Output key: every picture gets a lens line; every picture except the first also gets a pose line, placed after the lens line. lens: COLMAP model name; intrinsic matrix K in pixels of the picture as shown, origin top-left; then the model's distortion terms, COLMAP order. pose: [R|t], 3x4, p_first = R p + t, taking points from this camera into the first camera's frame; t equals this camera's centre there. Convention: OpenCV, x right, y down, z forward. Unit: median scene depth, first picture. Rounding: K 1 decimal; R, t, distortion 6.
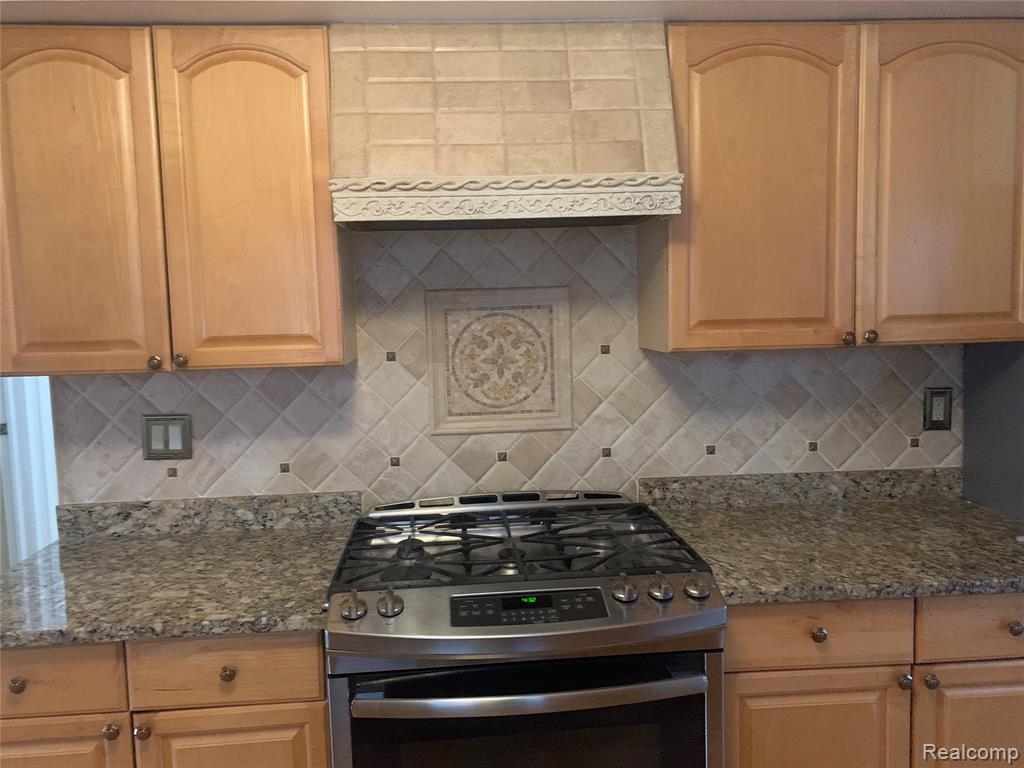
lens RADIAL K [[792.1, 0, 534.8], [0, 792.1, 366.5], [0, 0, 1]] dist [0.027452, -0.036284]
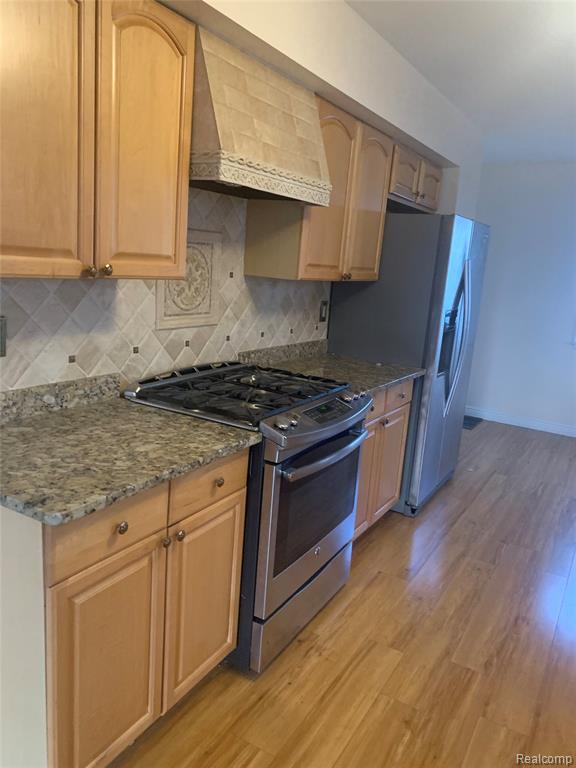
lens RADIAL K [[594.0, 0, 288.1], [0, 594.0, 386.3], [0, 0, 1]] dist [0.027452, -0.036284]
pose [[0.558665, -0.104125, 0.822831, -0.899362], [-0.032609, 0.988563, 0.147238, 0.021467], [-0.828752, -0.109089, 0.548880, 0.204836]]
